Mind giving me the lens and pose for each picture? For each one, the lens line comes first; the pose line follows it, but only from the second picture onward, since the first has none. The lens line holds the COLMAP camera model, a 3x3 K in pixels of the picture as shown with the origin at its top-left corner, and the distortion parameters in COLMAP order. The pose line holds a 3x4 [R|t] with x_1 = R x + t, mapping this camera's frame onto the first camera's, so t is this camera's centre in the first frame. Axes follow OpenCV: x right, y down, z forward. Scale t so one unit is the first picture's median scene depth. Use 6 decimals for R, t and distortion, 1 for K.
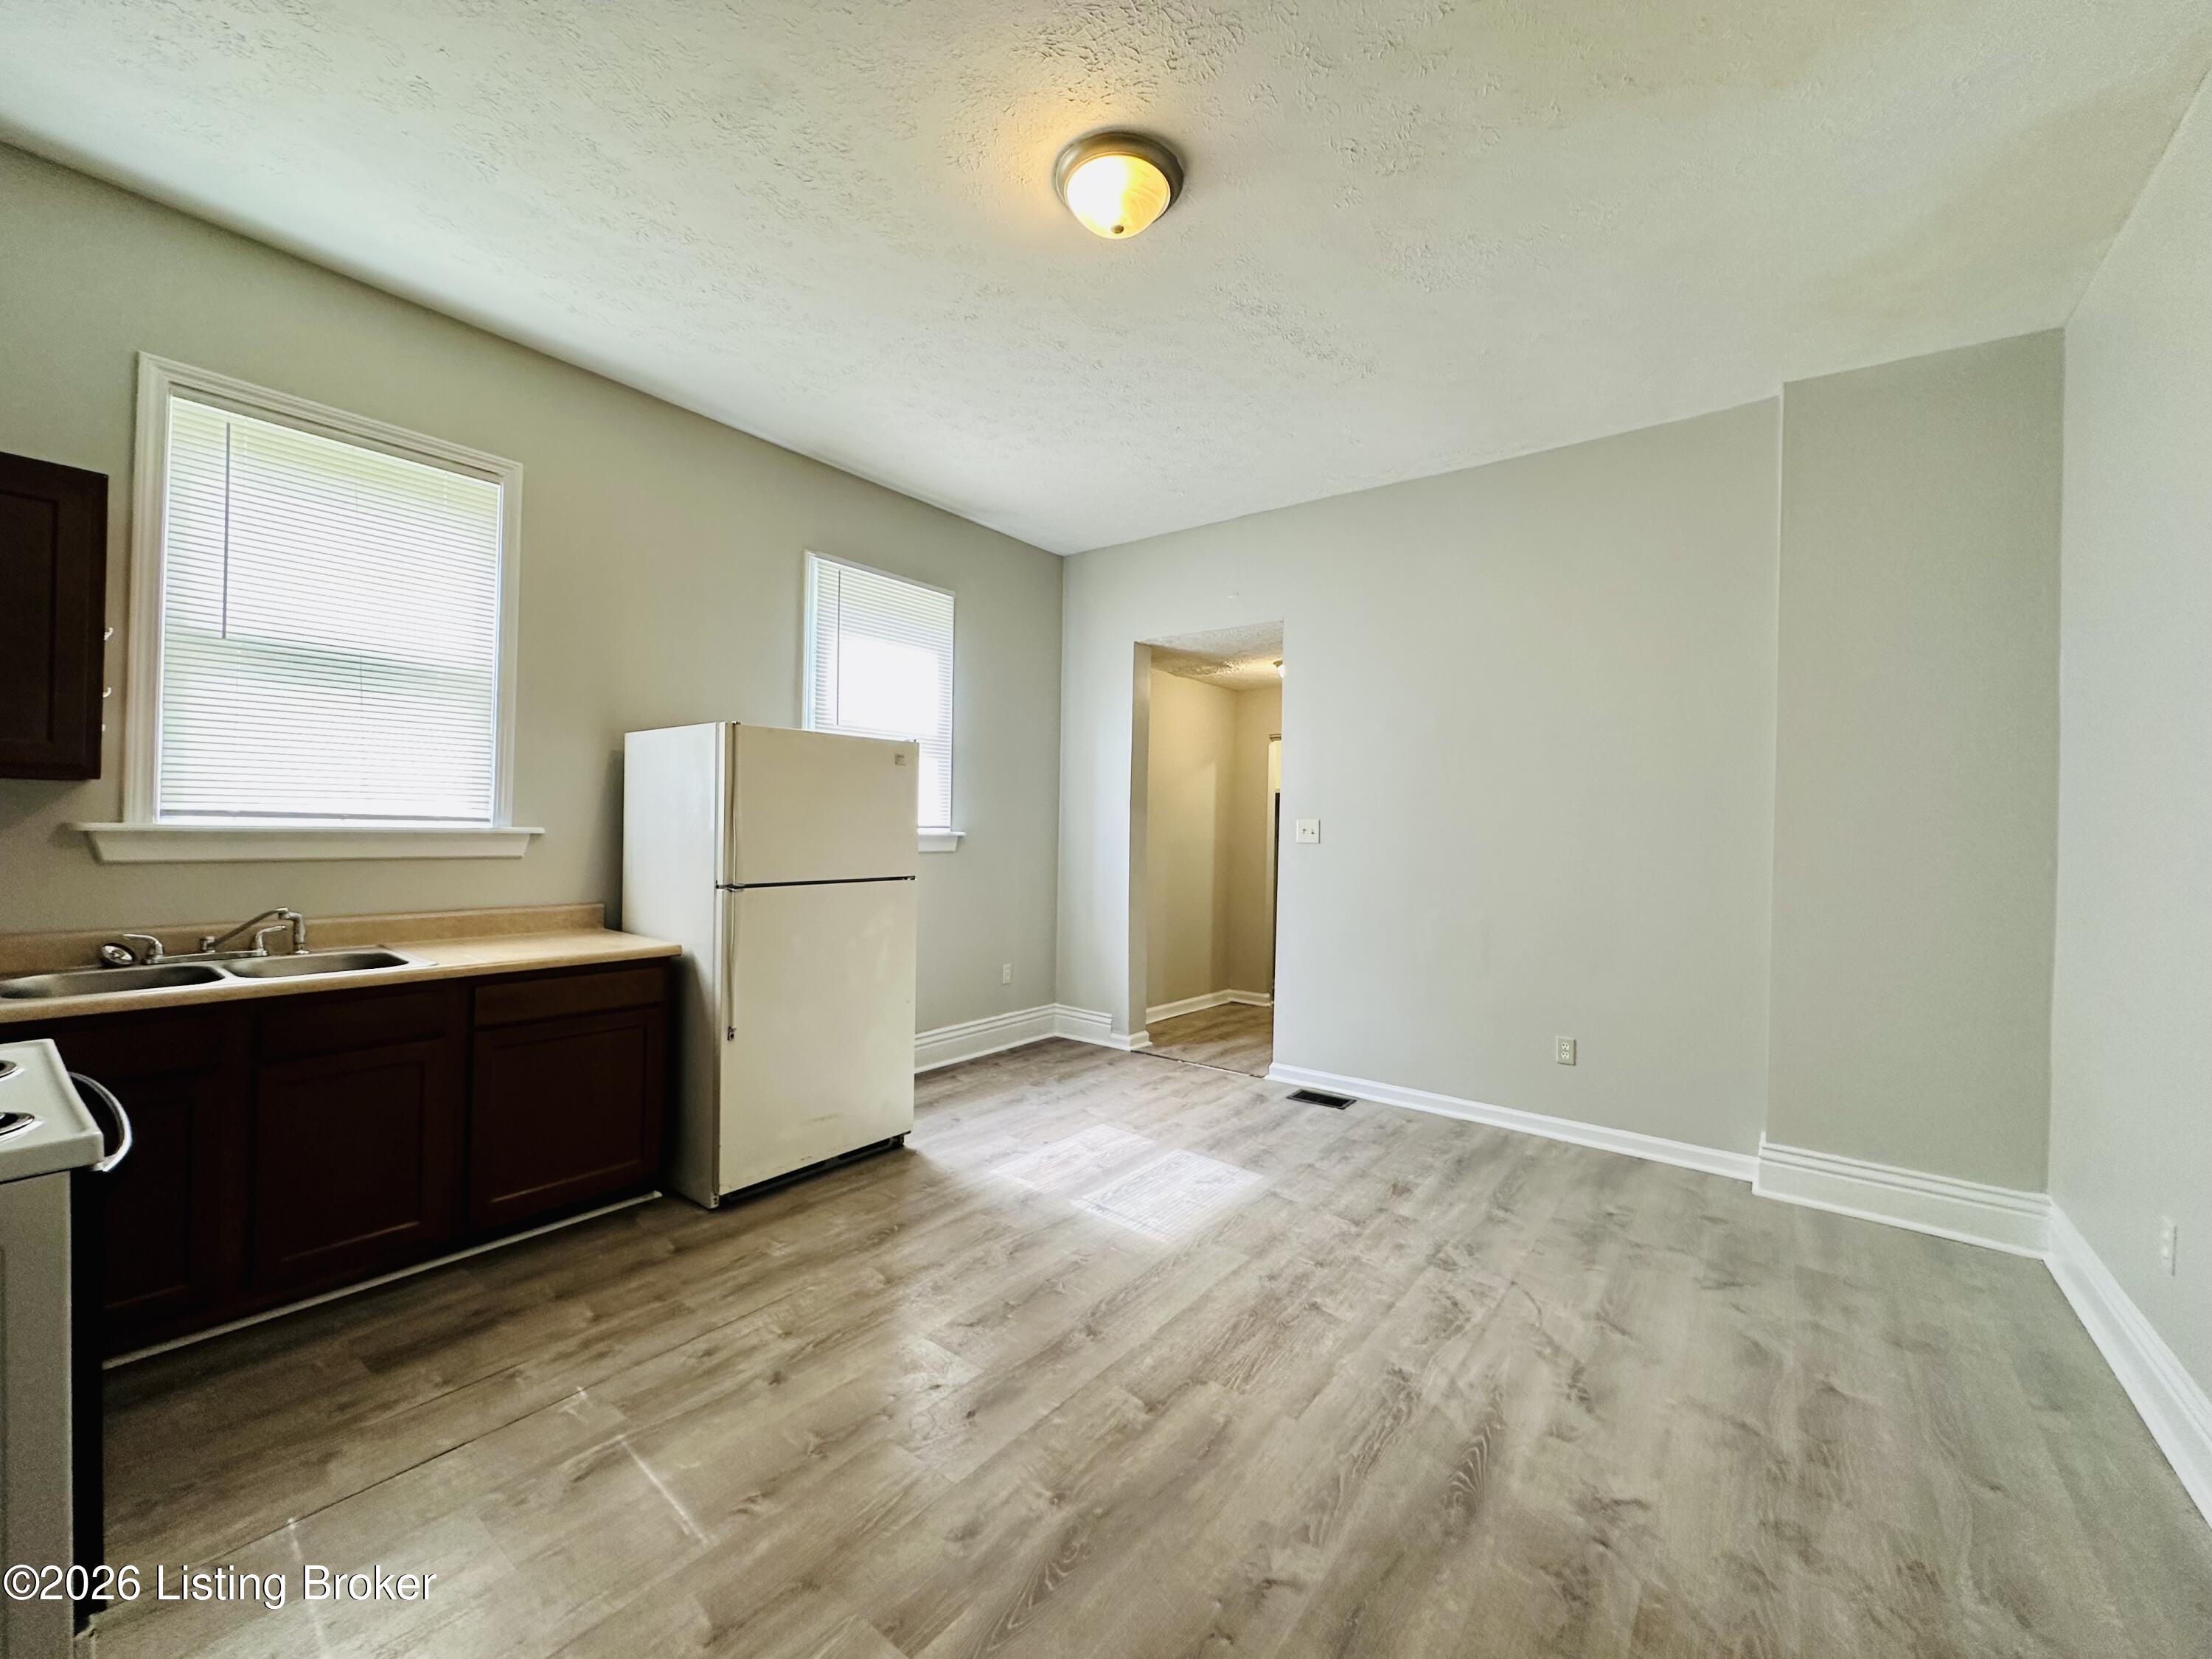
lens RADIAL K [[878.8, 0, 1106.0], [0, 878.8, 829.5], [0, 0, 1]] dist [-0.005814, 0.000068]
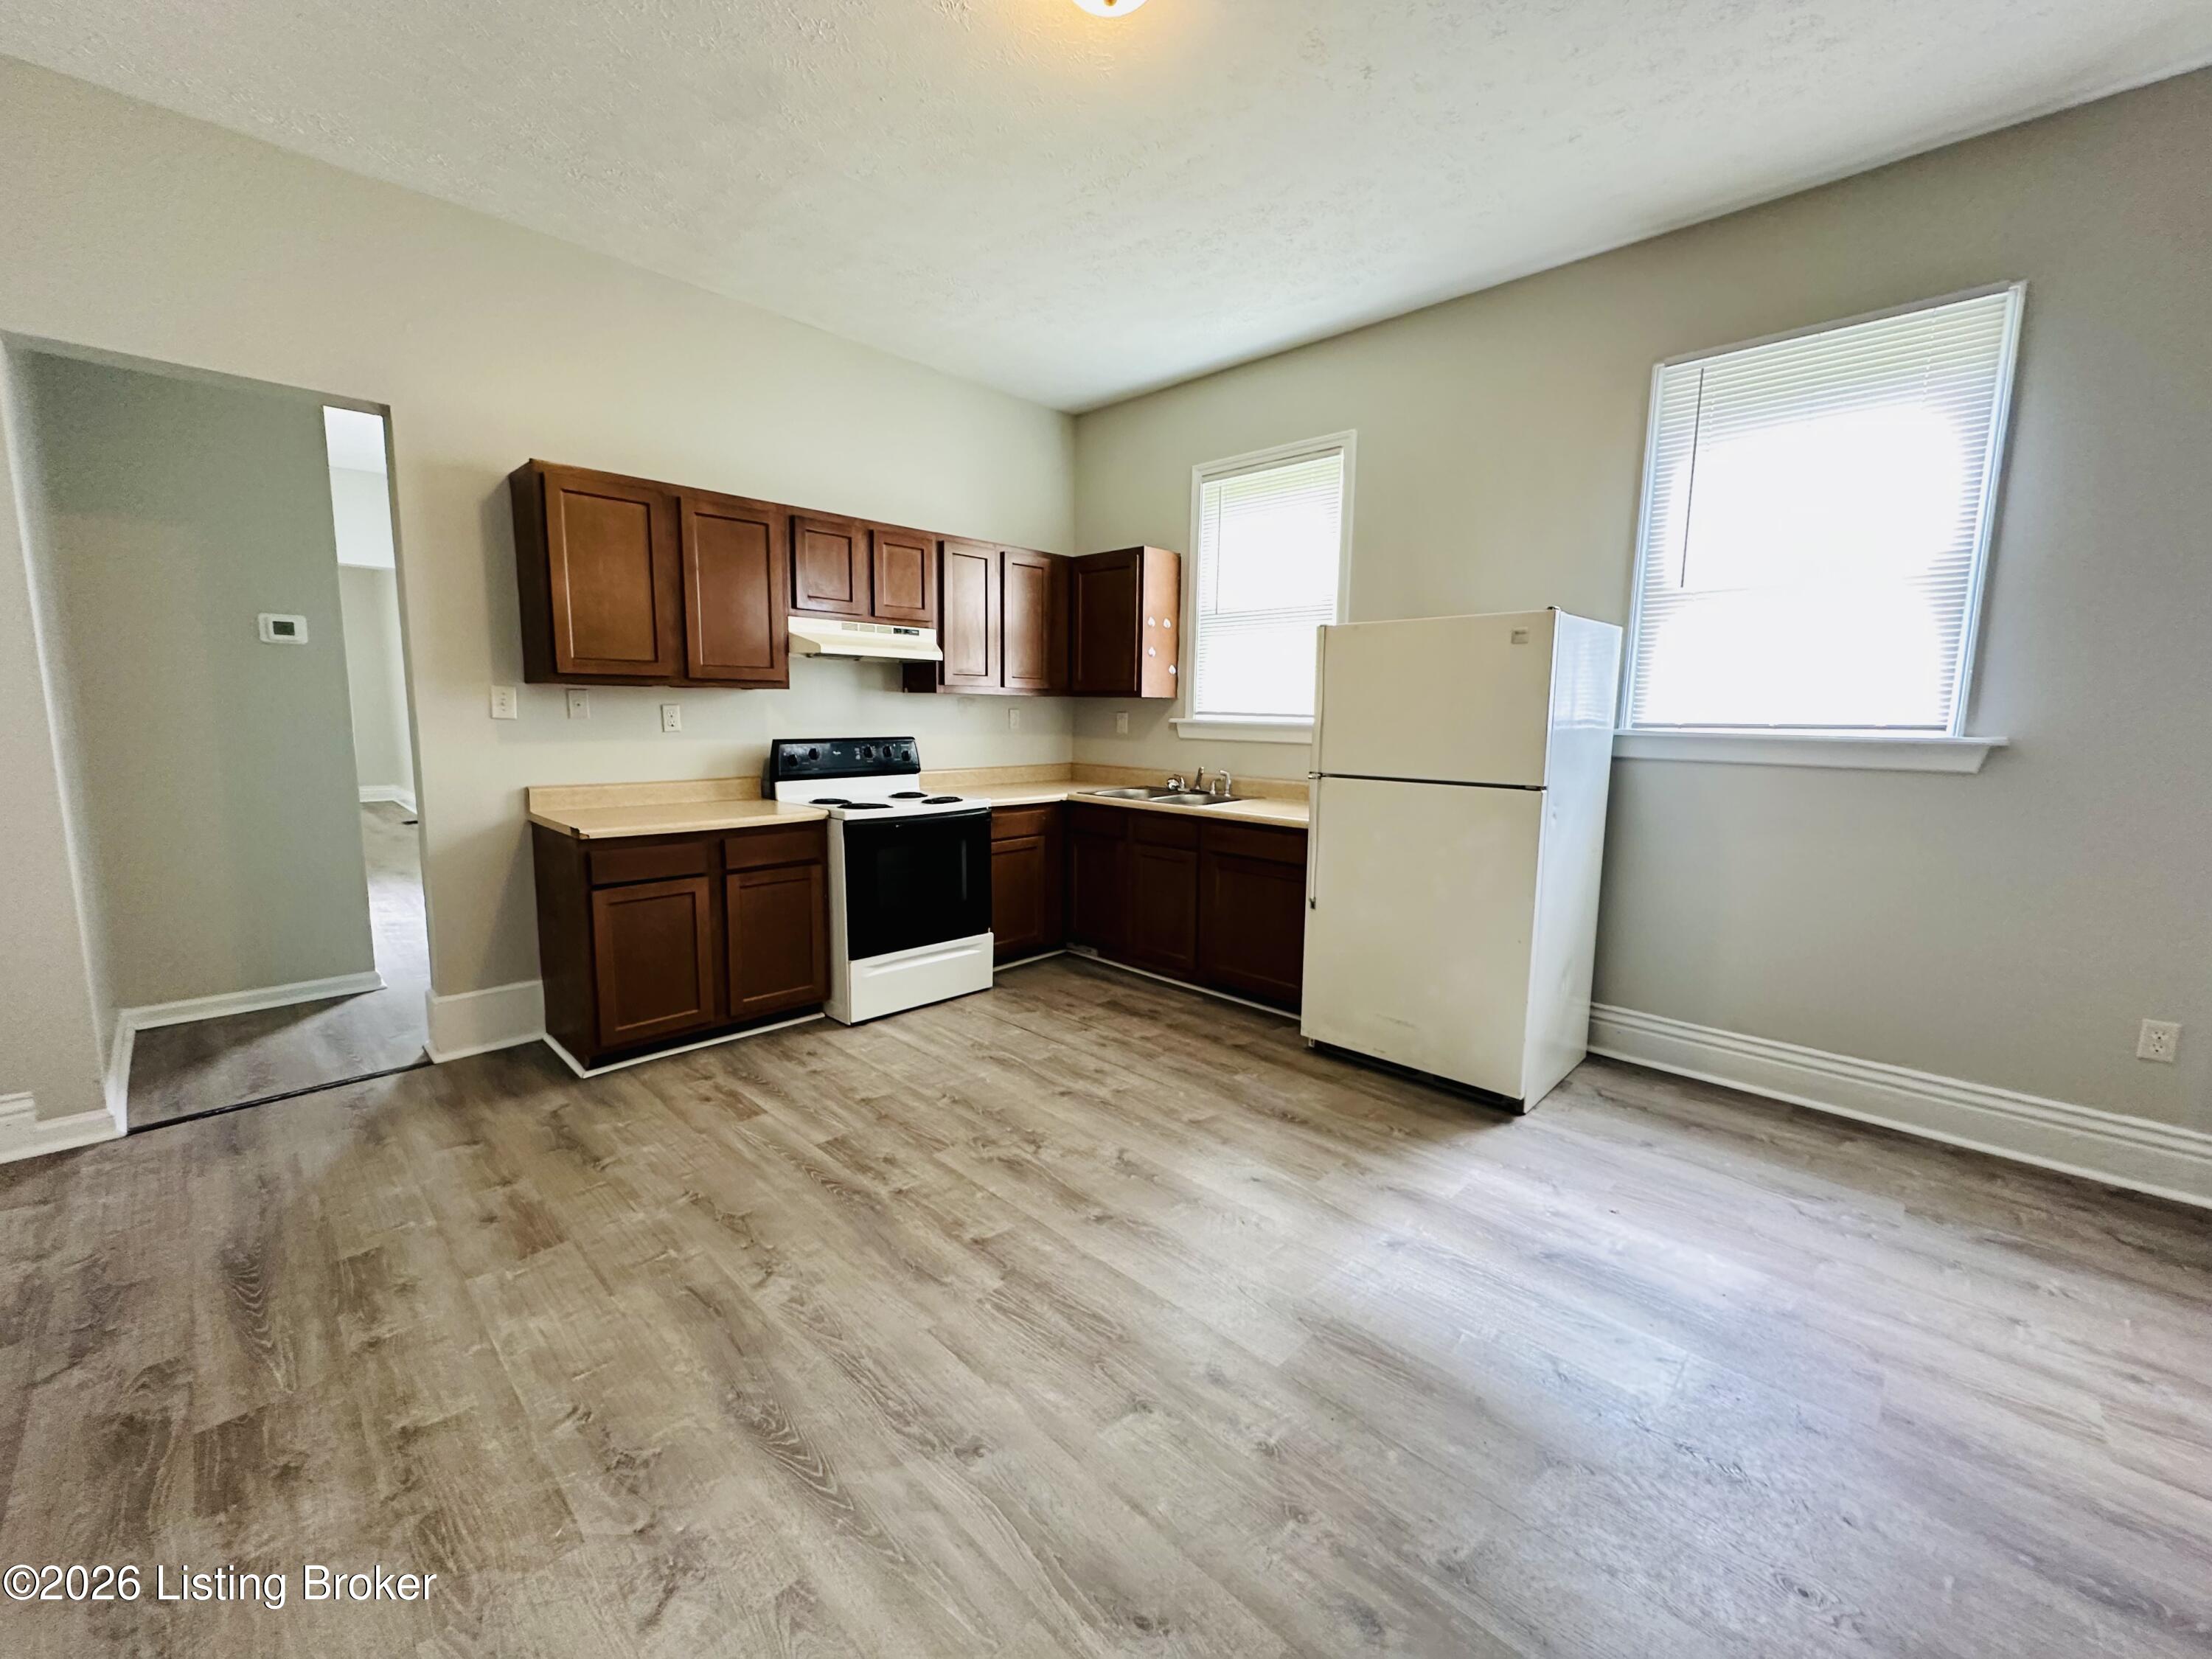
lens RADIAL K [[878.8, 0, 1106.0], [0, 878.8, 829.5], [0, 0, 1]] dist [-0.005814, 0.000068]
pose [[-0.109094, 0.119739, -0.986793, 0.946094], [-0.015386, 0.992396, 0.122120, 0.002228], [0.993912, 0.028505, -0.106422, 1.118598]]
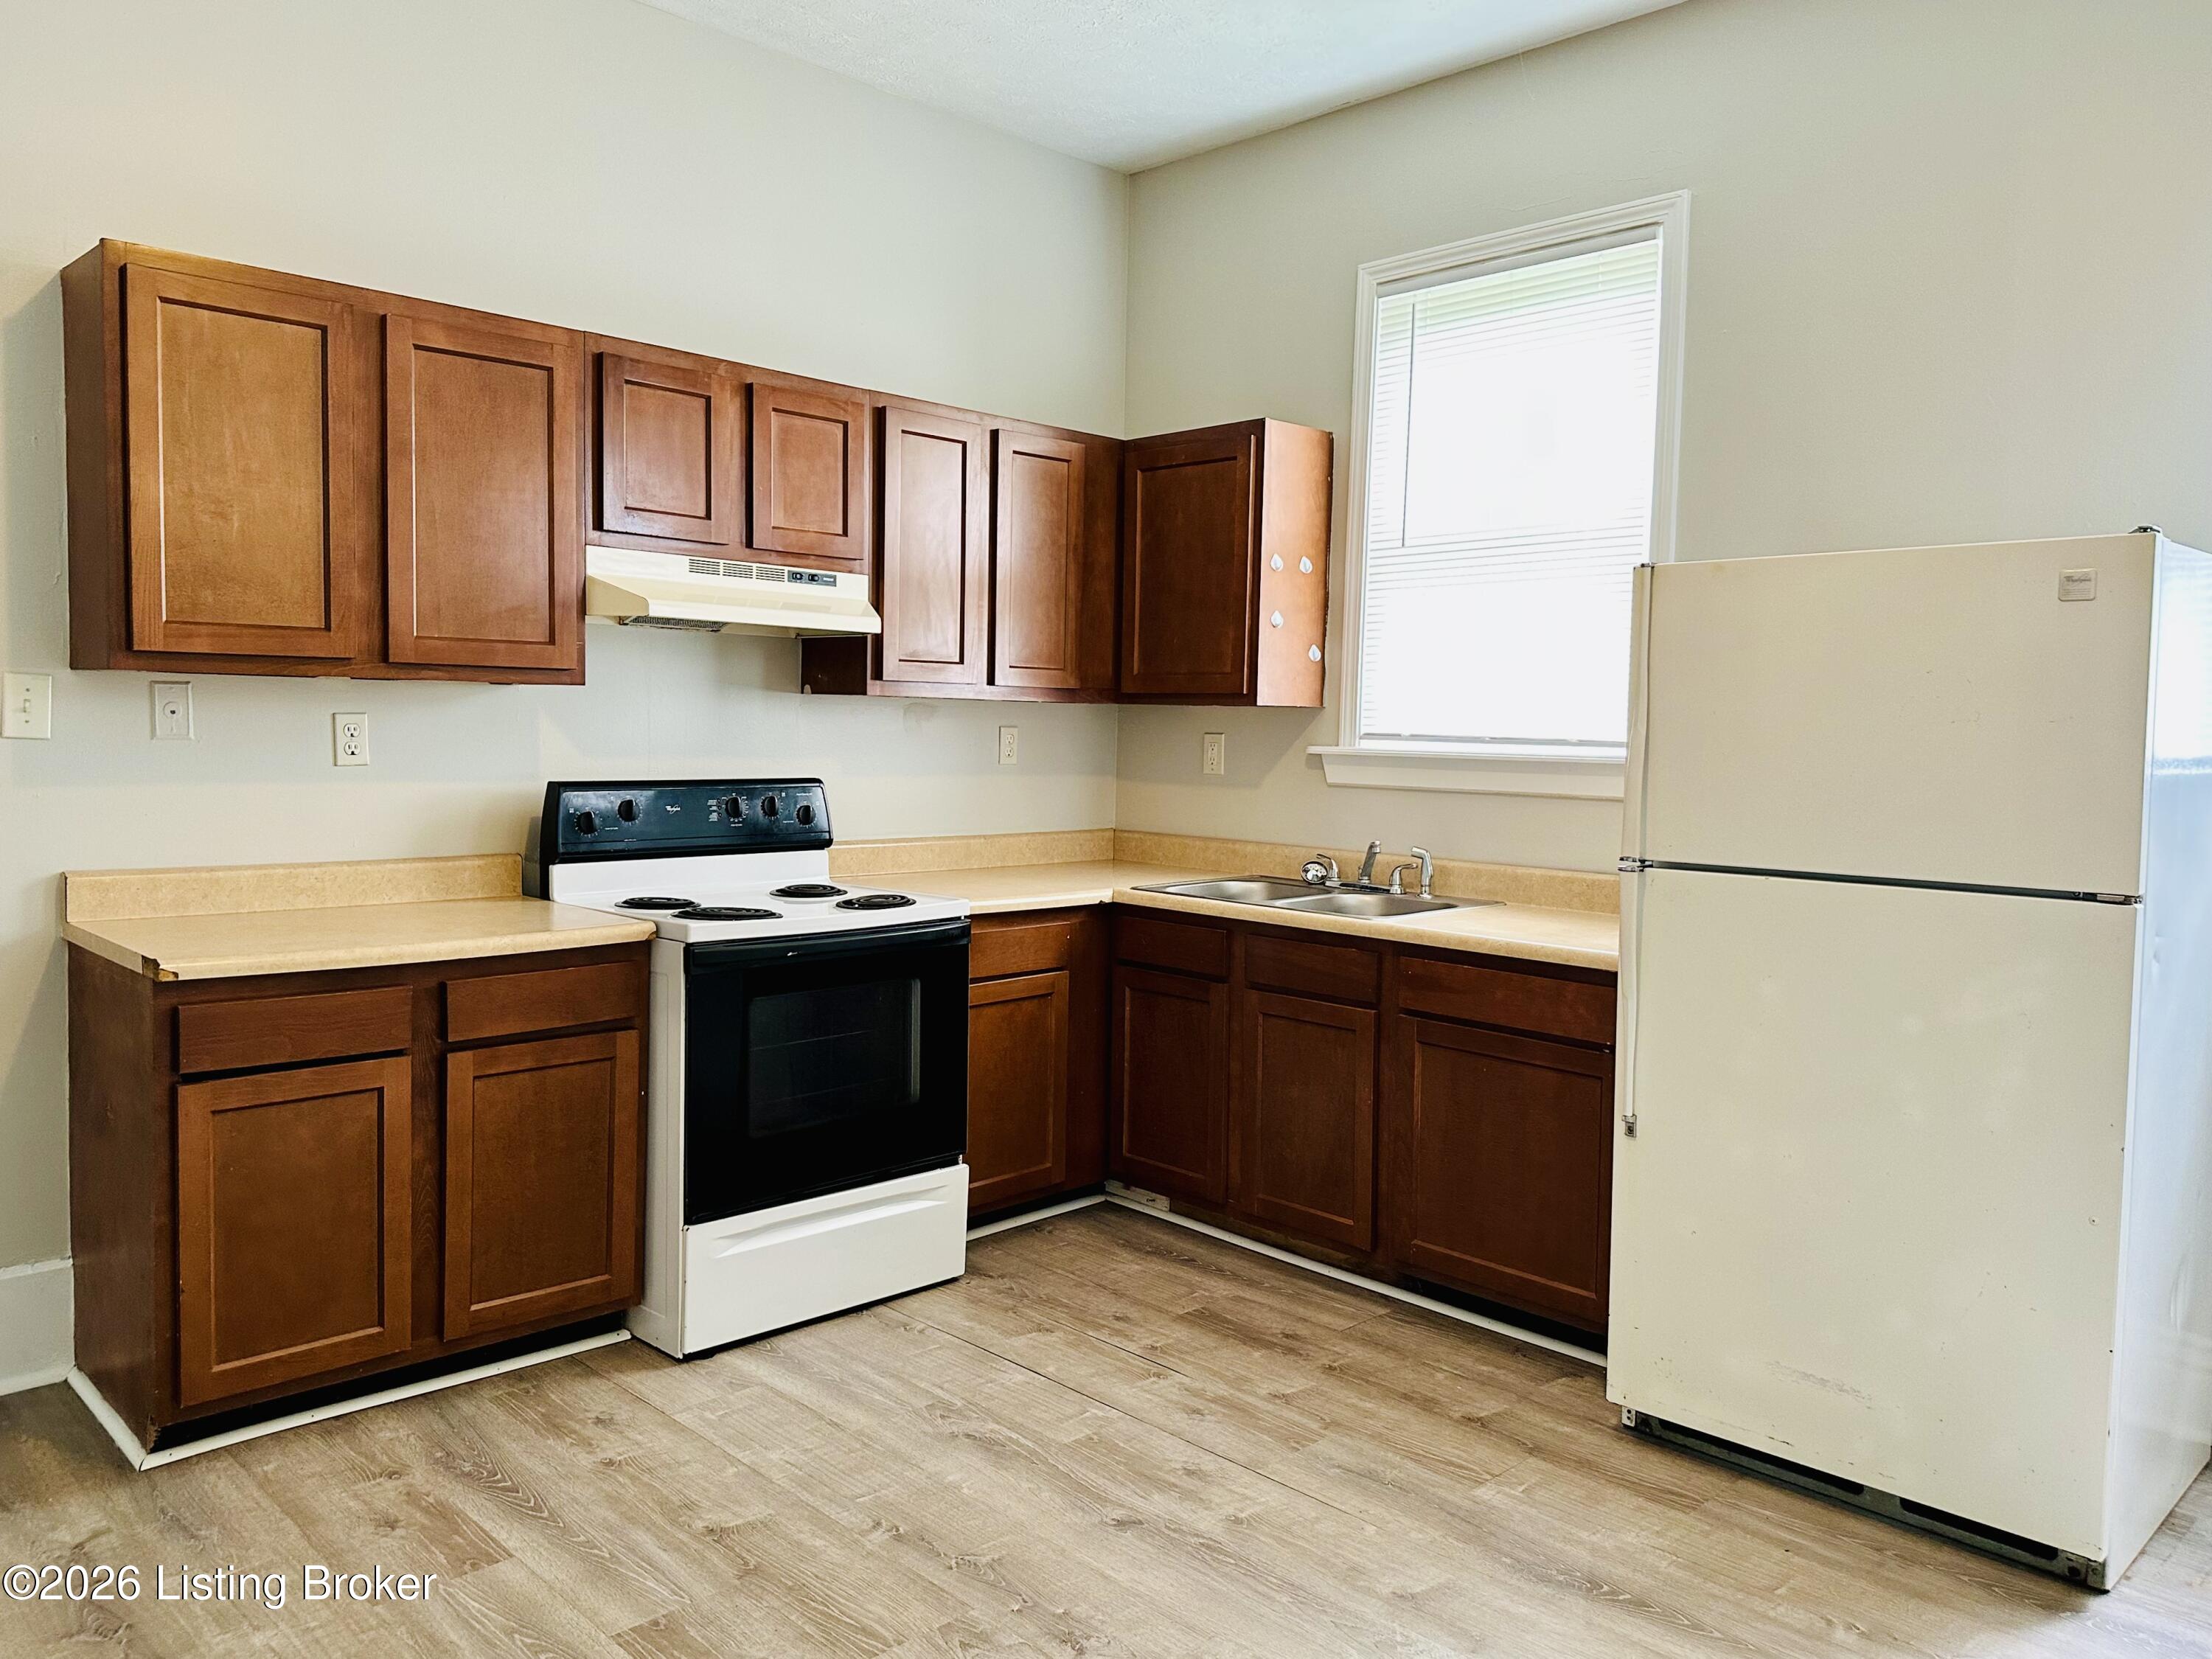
lens RADIAL K [[1608.5, 0, 1093.4], [0, 1608.5, 823.2], [0, 0, 1]] dist [0.095718, -0.148478]
pose [[-0.138412, 0.046232, -0.989295, 0.838694], [-0.023001, 0.998490, 0.049880, -0.005598], [0.990108, 0.029659, -0.137140, 1.047916]]
